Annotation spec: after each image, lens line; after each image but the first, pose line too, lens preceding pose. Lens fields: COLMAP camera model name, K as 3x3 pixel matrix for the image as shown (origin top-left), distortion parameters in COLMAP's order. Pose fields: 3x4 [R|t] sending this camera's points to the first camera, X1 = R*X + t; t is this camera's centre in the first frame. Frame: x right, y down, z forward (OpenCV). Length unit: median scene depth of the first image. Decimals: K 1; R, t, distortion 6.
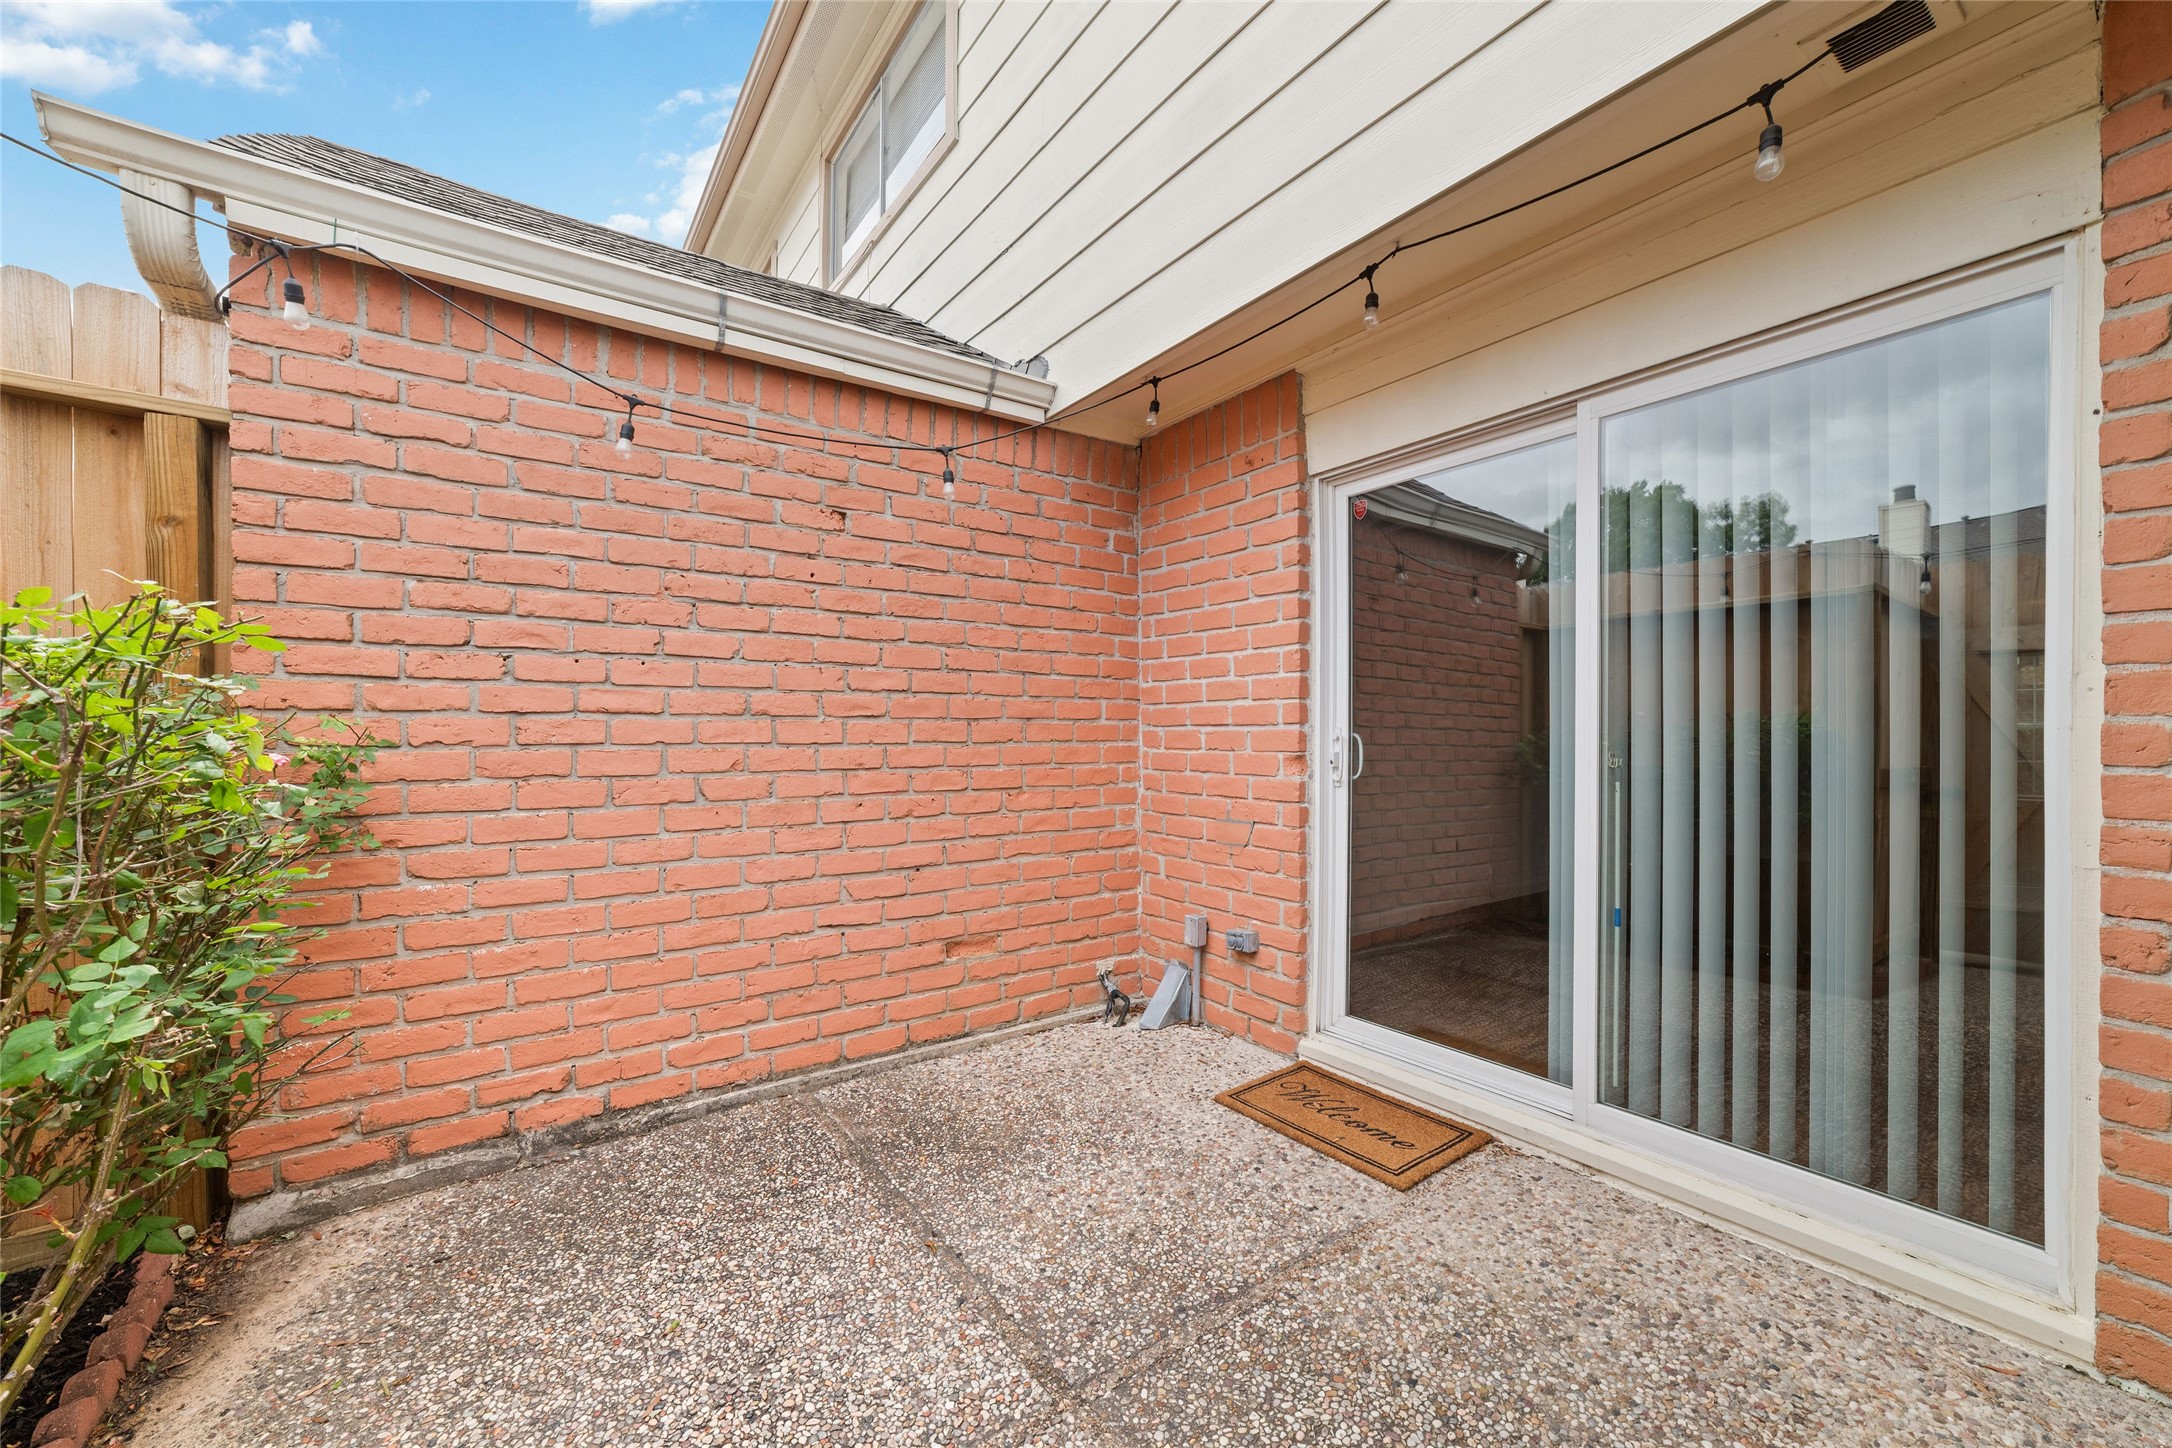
lens RADIAL K [[832.9, 0, 1091.9], [0, 832.9, 740.4], [0, 0, 1]] dist [-0.010850, 0.002682]
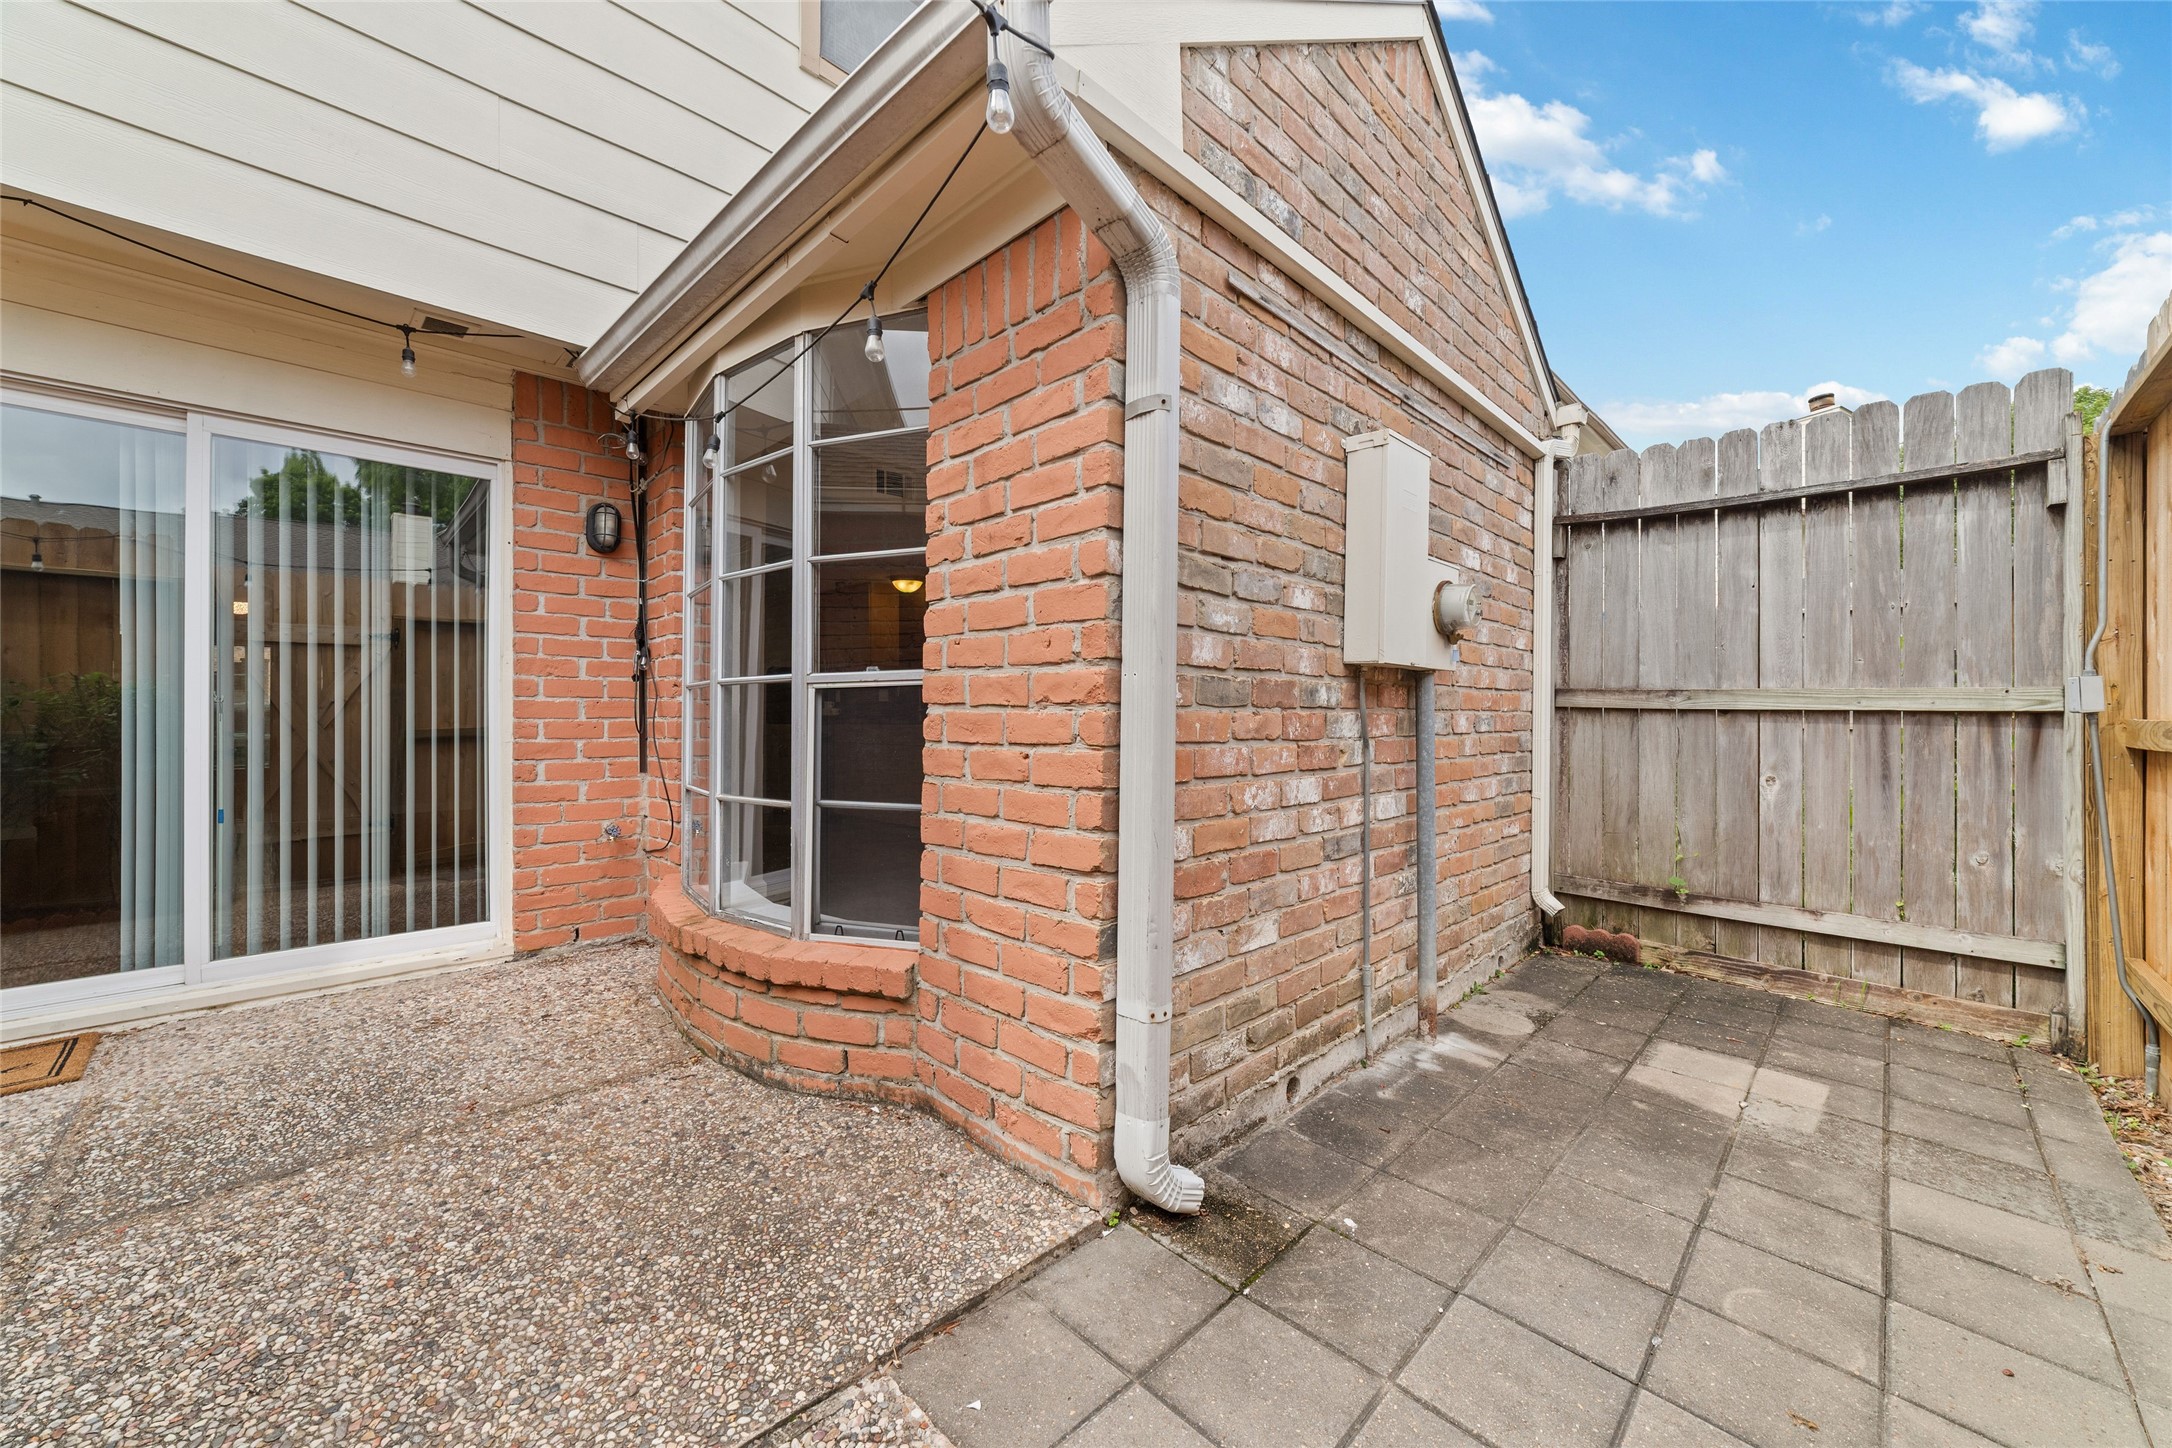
lens RADIAL K [[832.9, 0, 1088.1], [0, 832.9, 723.0], [0, 0, 1]] dist [-0.010850, 0.002682]
pose [[-0.180334, 0.009217, 0.983562, -1.250828], [0.011133, 0.999911, -0.007329, 0.129395], [-0.983542, 0.009628, -0.180421, -0.155676]]
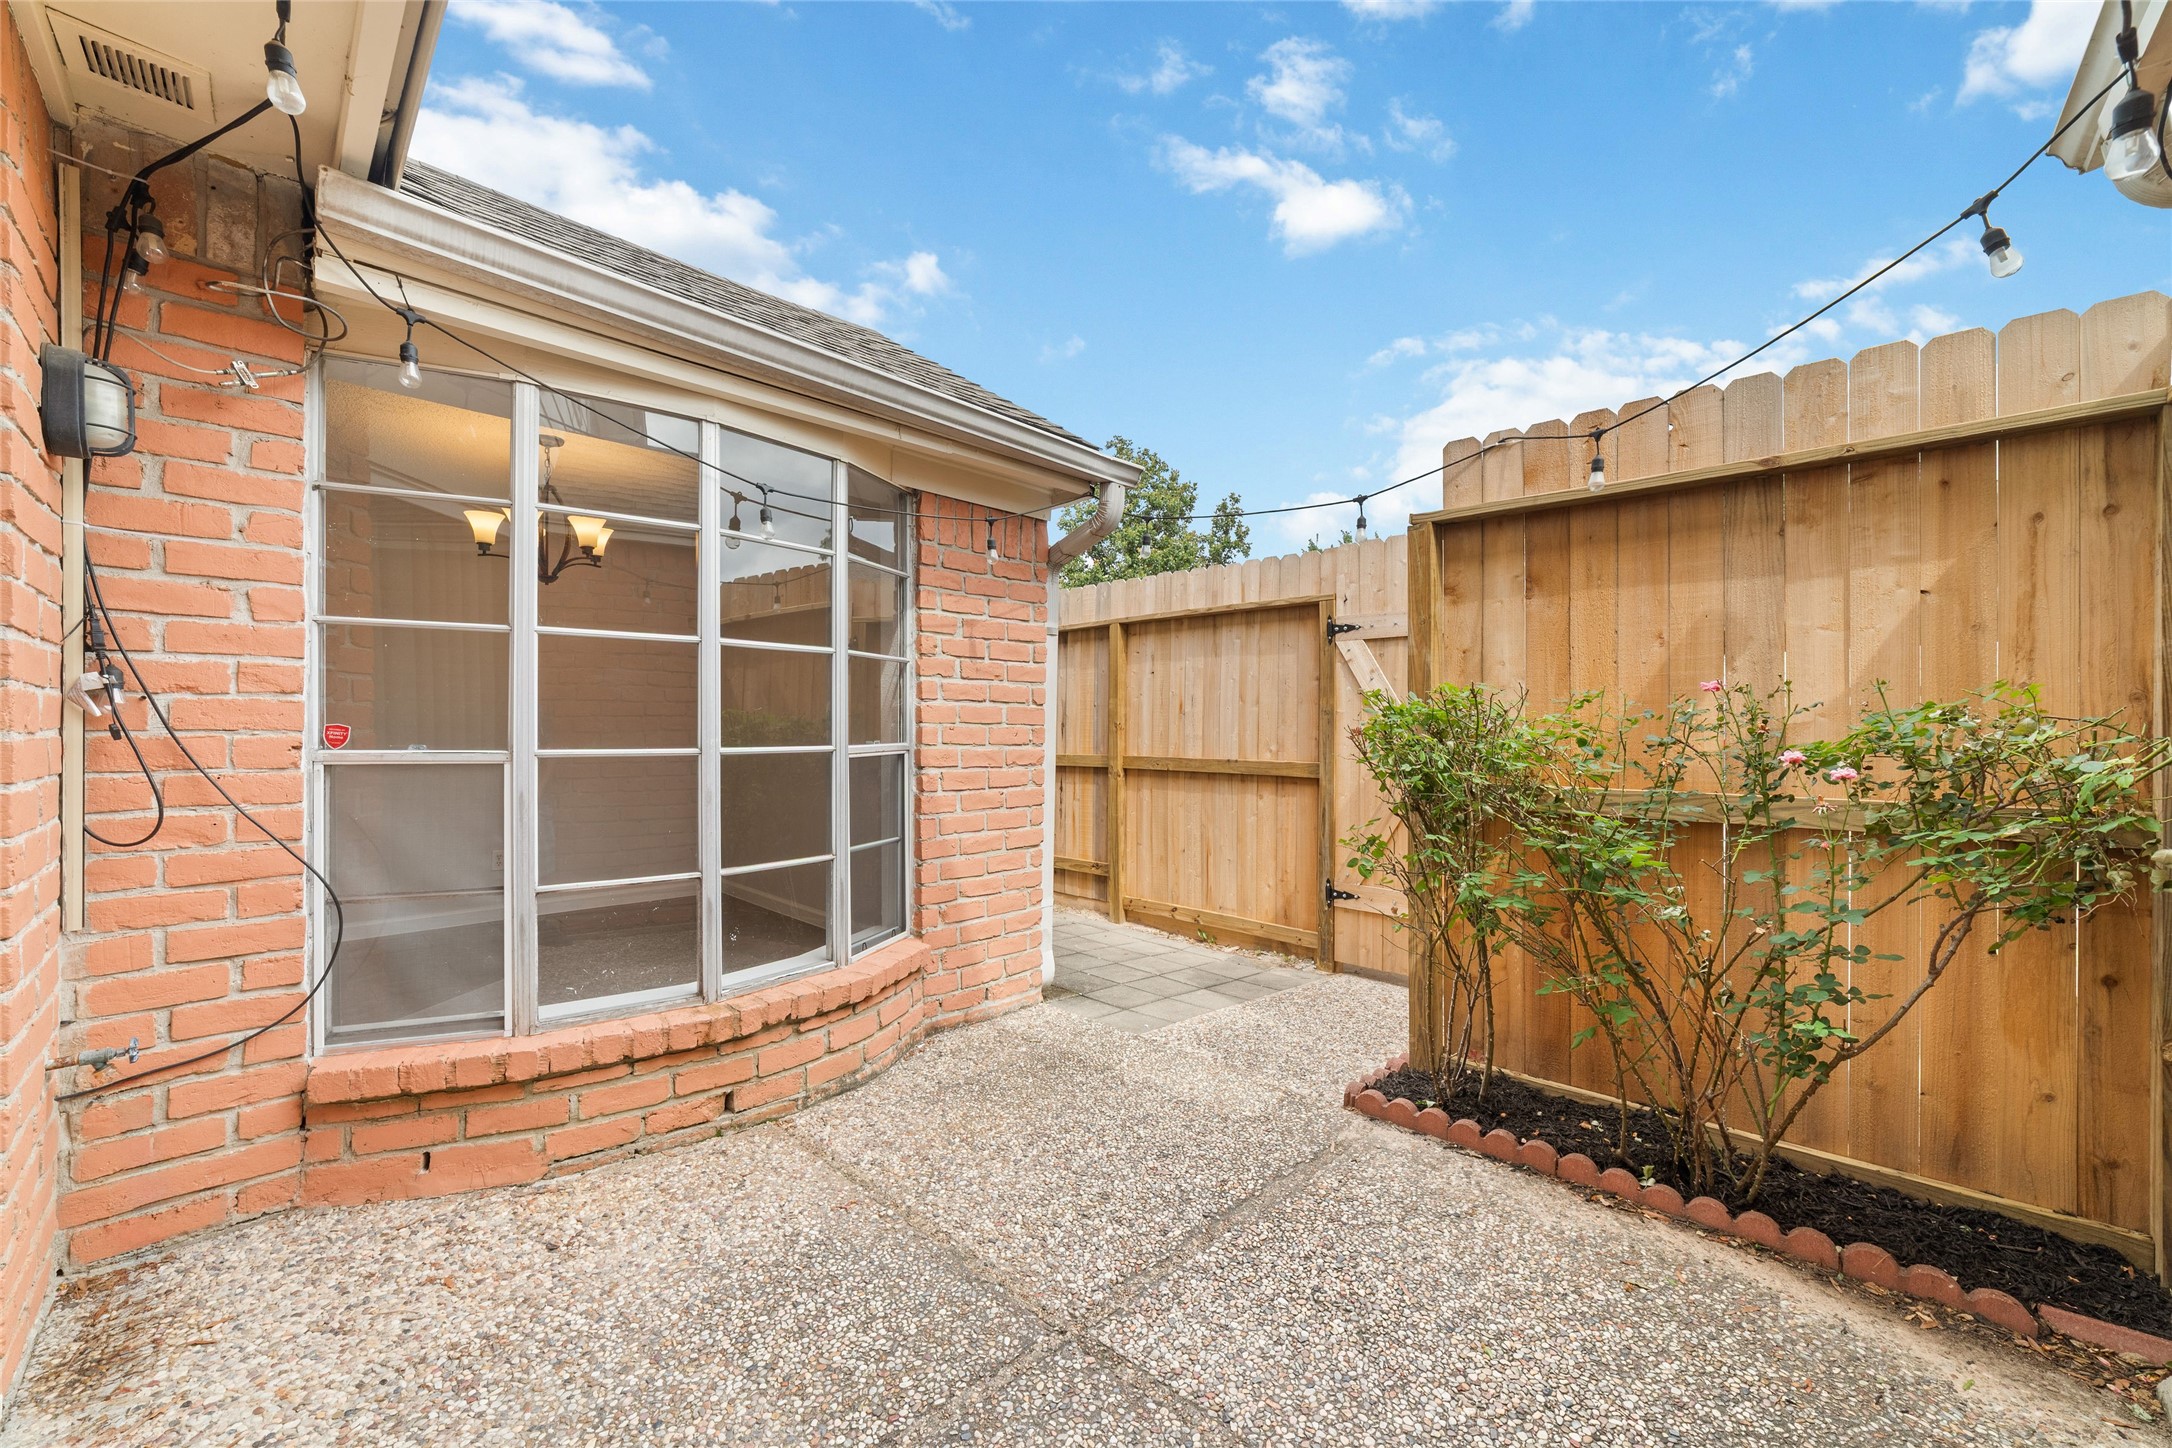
lens RADIAL K [[832.9, 0, 1096.5], [0, 832.9, 721.8], [0, 0, 1]] dist [-0.010850, 0.002682]
pose [[-0.981600, 0.000255, -0.190951, 0.149996], [-0.002069, 0.999926, 0.011973, -0.056804], [0.190940, 0.012147, -0.981527, 2.001712]]
